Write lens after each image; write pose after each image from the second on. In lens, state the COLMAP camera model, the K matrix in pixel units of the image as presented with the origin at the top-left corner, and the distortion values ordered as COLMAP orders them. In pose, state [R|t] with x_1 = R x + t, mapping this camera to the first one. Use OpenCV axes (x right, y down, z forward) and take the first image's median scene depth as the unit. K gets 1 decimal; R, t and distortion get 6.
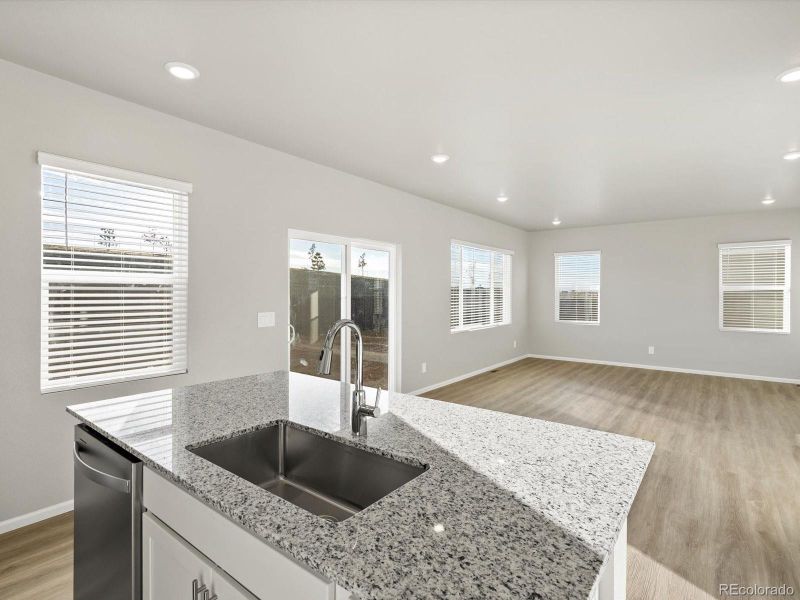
lens RADIAL K [[408.7, 0, 400.0], [0, 408.7, 300.0], [0, 0, 1]] dist [-0.002599, -0.000568]
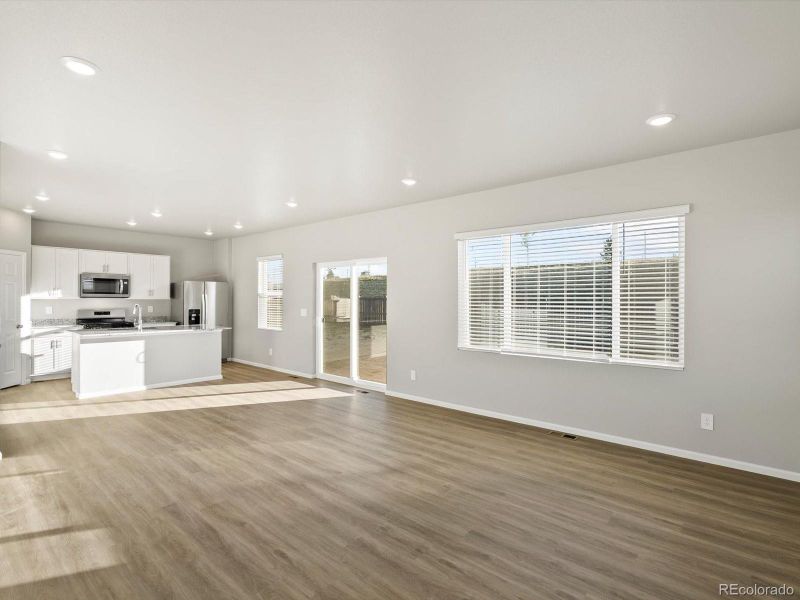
lens RADIAL K [[408.7, 0, 400.0], [0, 408.7, 300.0], [0, 0, 1]] dist [-0.002599, -0.000568]
pose [[-0.058447, -0.003907, -0.998283, 1.042821], [-0.023329, 0.999725, -0.002546, -0.011574], [0.998018, 0.023140, -0.058522, 1.022251]]
